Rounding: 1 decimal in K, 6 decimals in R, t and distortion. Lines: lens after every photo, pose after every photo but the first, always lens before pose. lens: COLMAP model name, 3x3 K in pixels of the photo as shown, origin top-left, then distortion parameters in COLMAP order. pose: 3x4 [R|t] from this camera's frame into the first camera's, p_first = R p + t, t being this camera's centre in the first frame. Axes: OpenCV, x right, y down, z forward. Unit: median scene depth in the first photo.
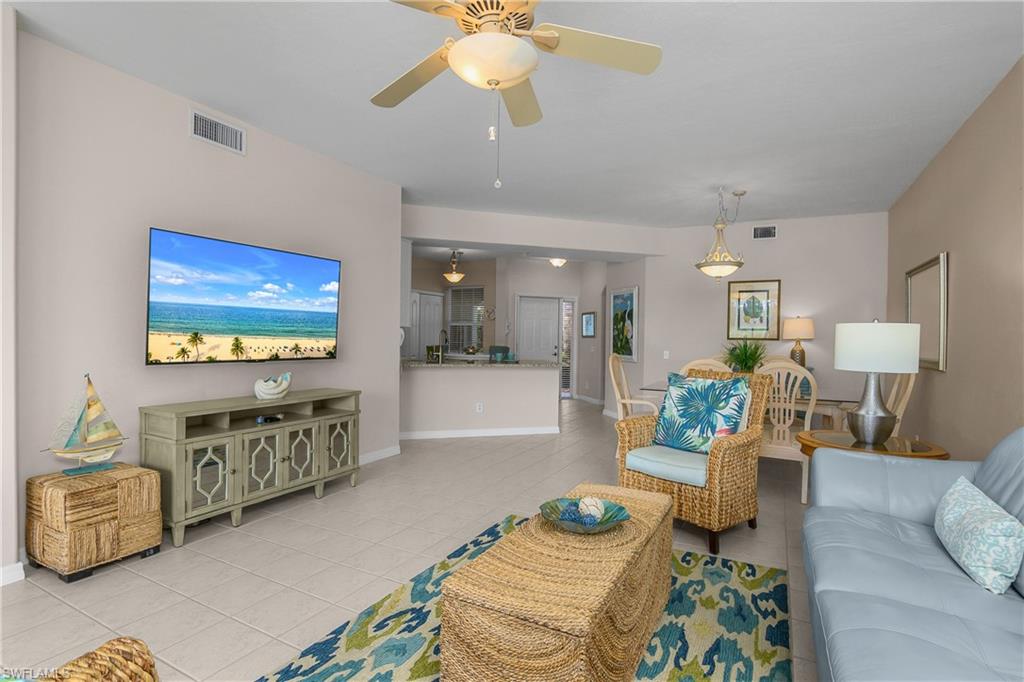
lens RADIAL K [[500.6, 0, 506.0], [0, 500.6, 332.5], [0, 0, 1]] dist [-0.026344, 0.006230]
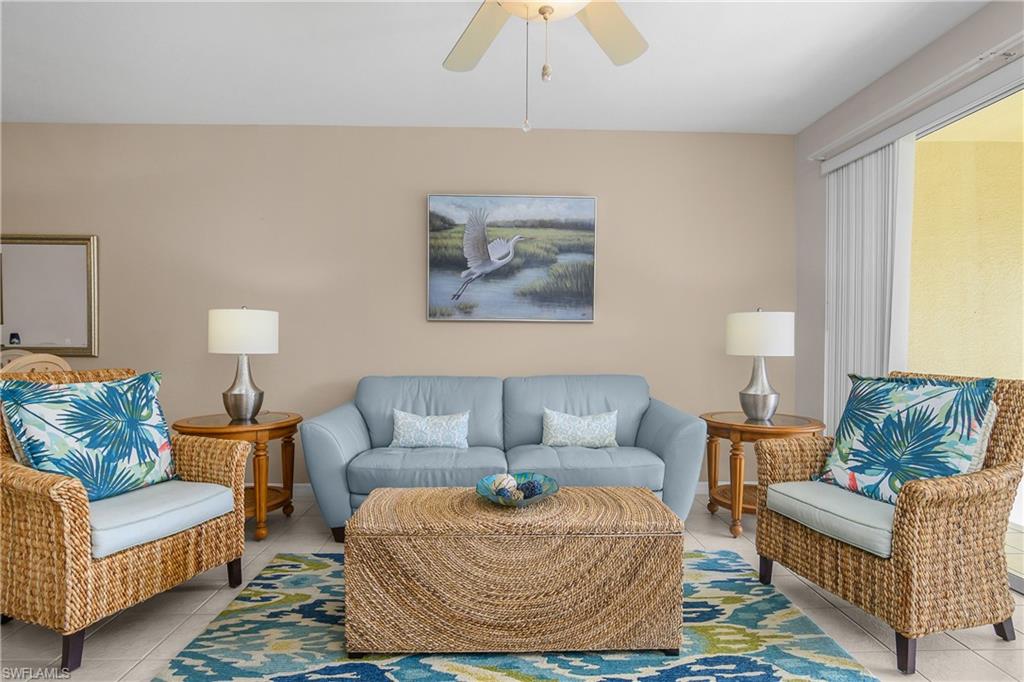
lens RADIAL K [[500.6, 0, 505.3], [0, 500.6, 346.9], [0, 0, 1]] dist [-0.026344, 0.006230]
pose [[-0.498128, -0.026534, 0.866697, -0.408819], [-0.024223, 0.999567, 0.016680, 0.024612], [-0.866765, -0.012685, -0.498556, 0.852001]]
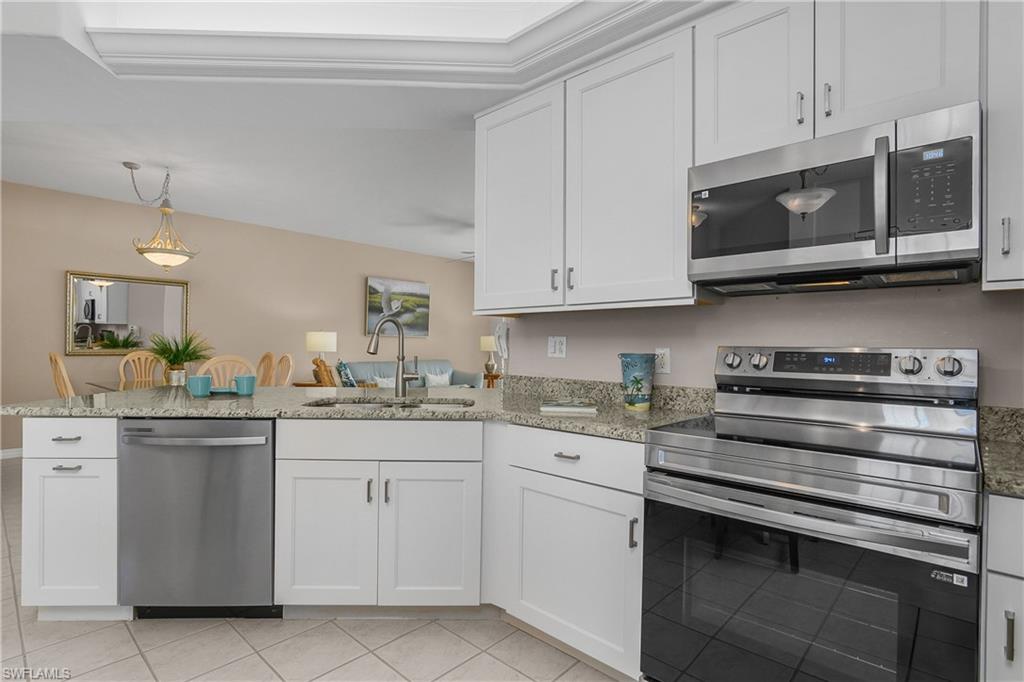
lens RADIAL K [[500.6, 0, 515.3], [0, 500.6, 343.7], [0, 0, 1]] dist [-0.026344, 0.006230]
pose [[-0.972605, -0.026137, 0.230990, -0.584681], [-0.029539, 0.999500, -0.011282, 0.031710], [-0.230579, -0.017796, -0.972891, 2.543455]]
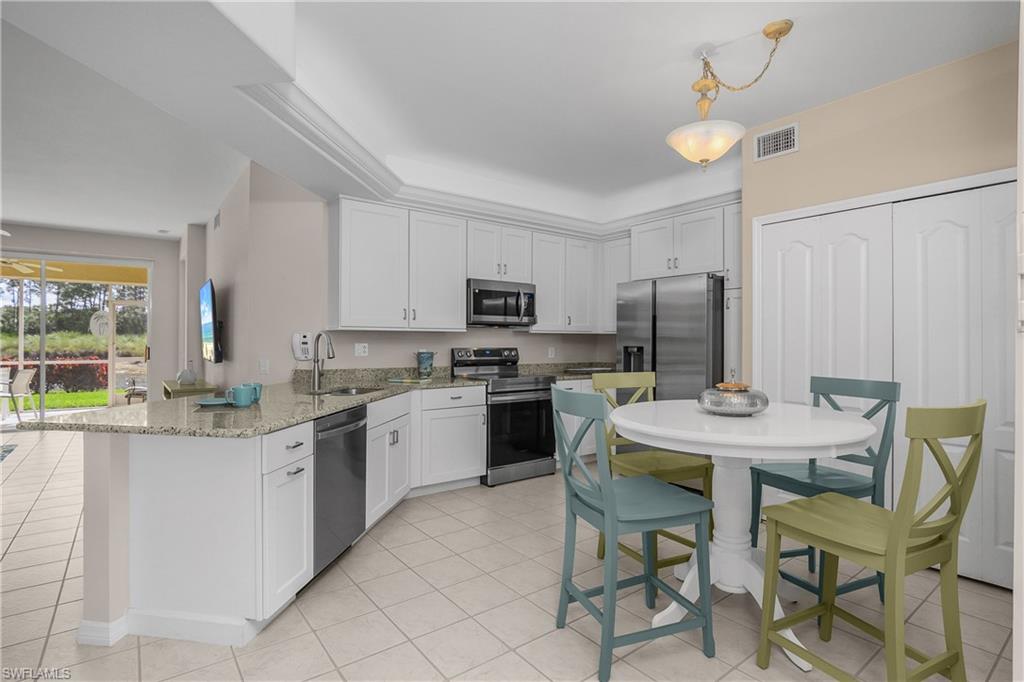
lens RADIAL K [[500.6, 0, 502.9], [0, 500.6, 342.8], [0, 0, 1]] dist [-0.026344, 0.006230]
pose [[-0.411374, -0.015590, -0.911333, 0.542613], [-0.000934, 0.999860, -0.016683, 0.029658], [0.911466, -0.006011, -0.411331, 2.621396]]
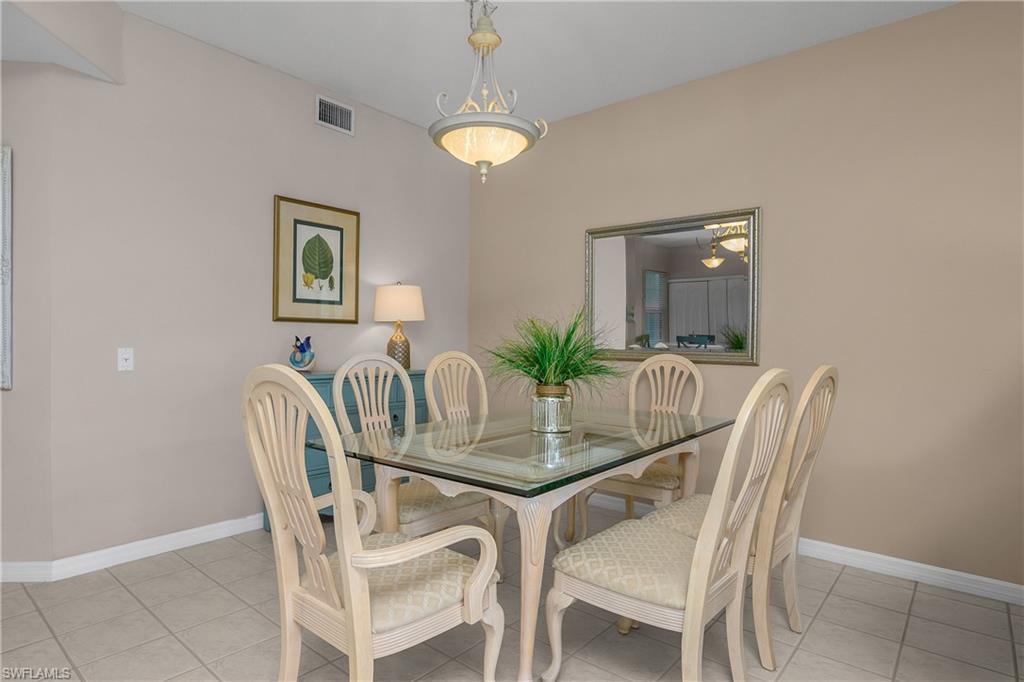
lens RADIAL K [[559.9, 0, 505.8], [0, 559.9, 339.0], [0, 0, 1]] dist [-0.022537, 0.001217]
pose [[0.213832, -0.011399, 0.976804, -0.027869], [-0.019600, 0.999681, 0.015957, 0.036424], [-0.976674, -0.022557, 0.213540, 1.302580]]
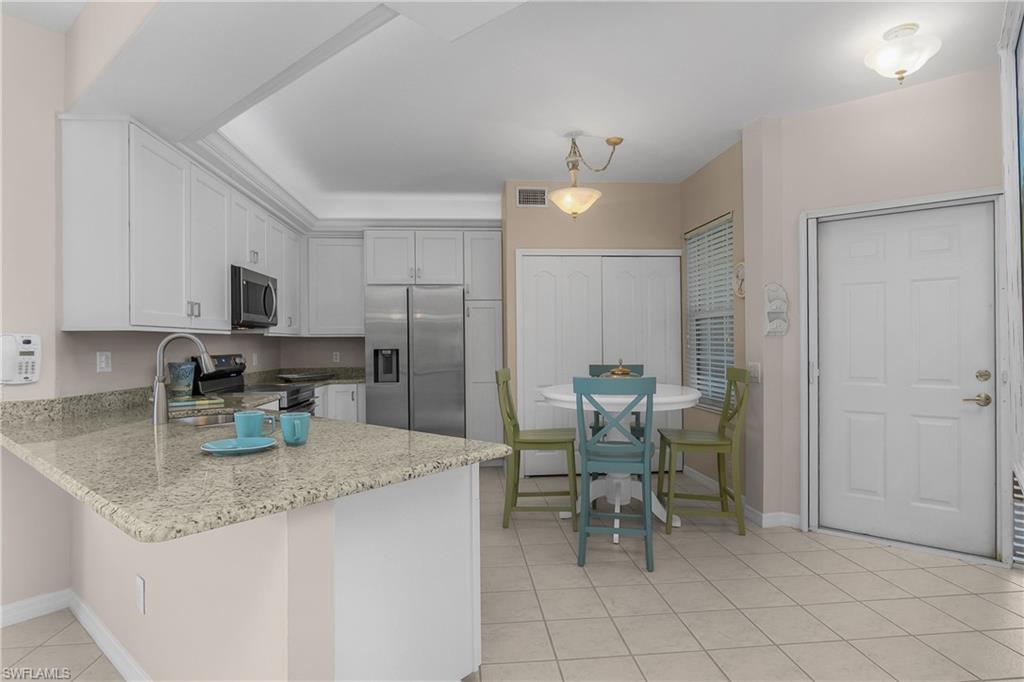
lens RADIAL K [[545.1, 0, 509.1], [0, 545.1, 343.1], [0, 0, 1]] dist [-0.006973, 0.000960]
pose [[0.557408, -0.020755, -0.829980, 0.612529], [0.026770, 0.999617, -0.007018, 0.019738], [0.829807, -0.018307, 0.557750, 1.824392]]
